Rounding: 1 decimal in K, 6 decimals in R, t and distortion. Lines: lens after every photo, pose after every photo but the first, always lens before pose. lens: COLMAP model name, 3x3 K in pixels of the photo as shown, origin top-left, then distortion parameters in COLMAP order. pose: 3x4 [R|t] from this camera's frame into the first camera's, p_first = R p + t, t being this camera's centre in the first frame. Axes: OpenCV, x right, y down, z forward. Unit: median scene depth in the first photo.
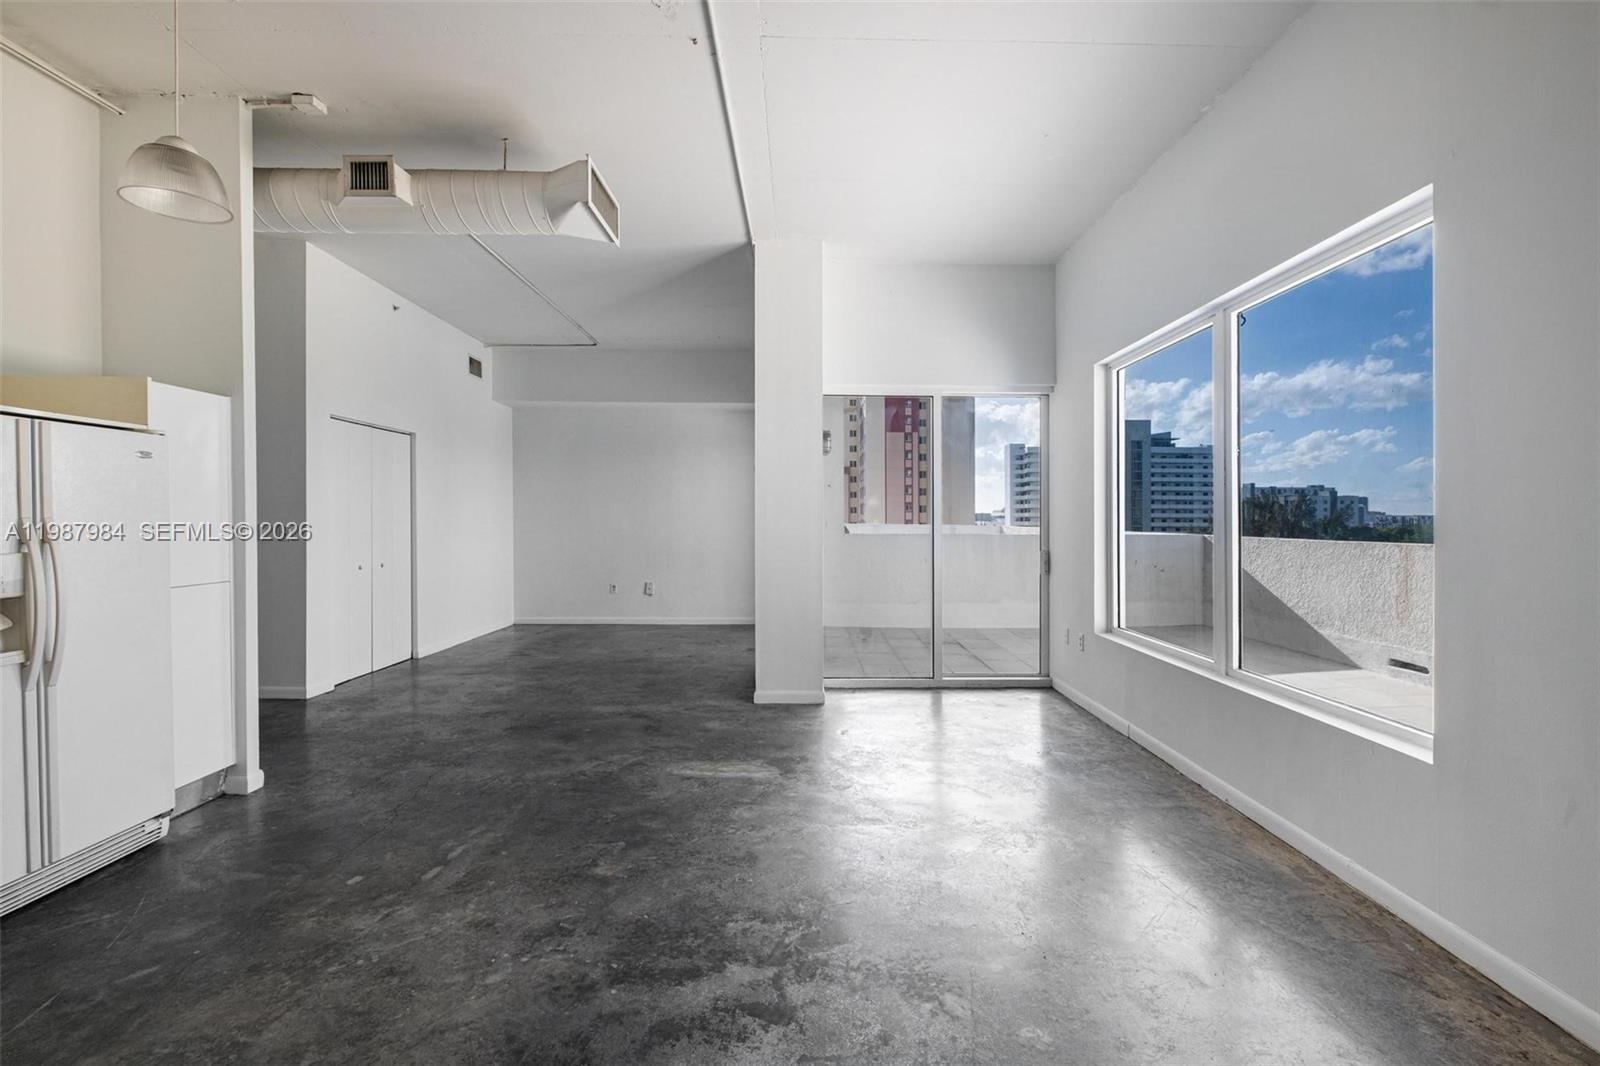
lens RADIAL K [[697.1, 0, 817.7], [0, 697.1, 493.8], [0, 0, 1]] dist [0.002244, -0.004199]
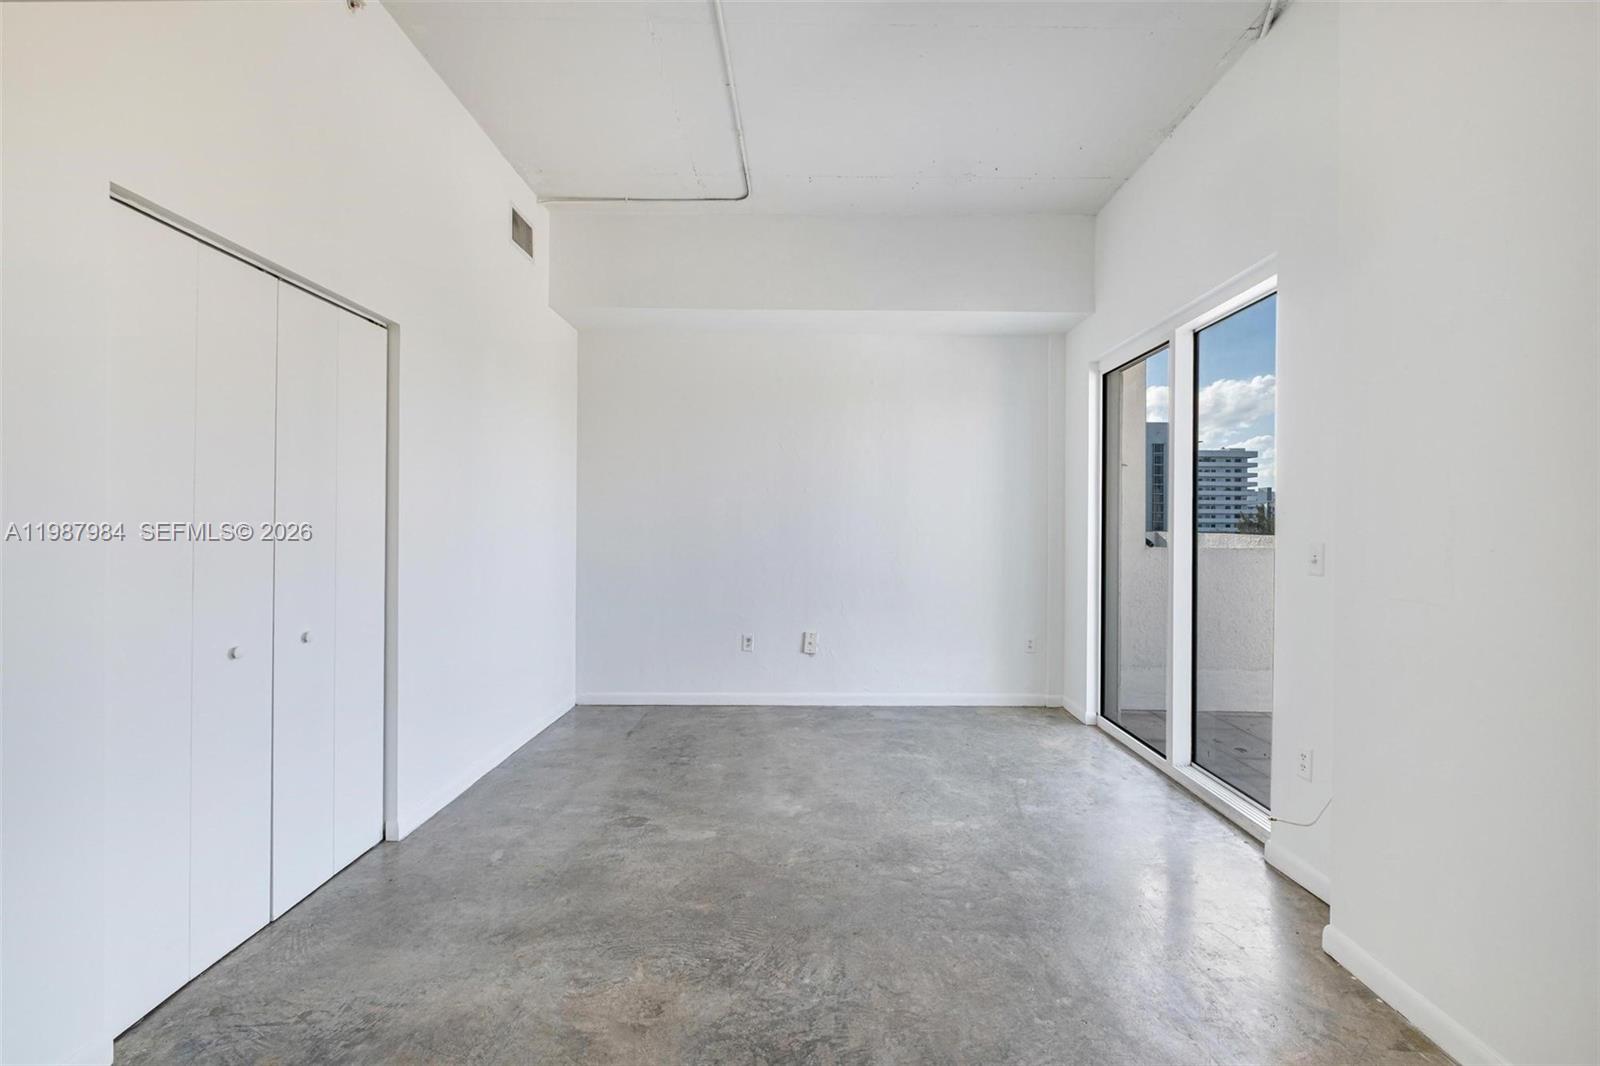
lens RADIAL K [[697.1, 0, 819.4], [0, 697.1, 476.4], [0, 0, 1]] dist [0.002244, -0.004199]
pose [[0.999962, -0.001062, -0.008685, -0.243339], [0.000781, 0.999477, -0.032315, 0.017983], [0.008715, 0.032307, 0.999440, 0.446622]]
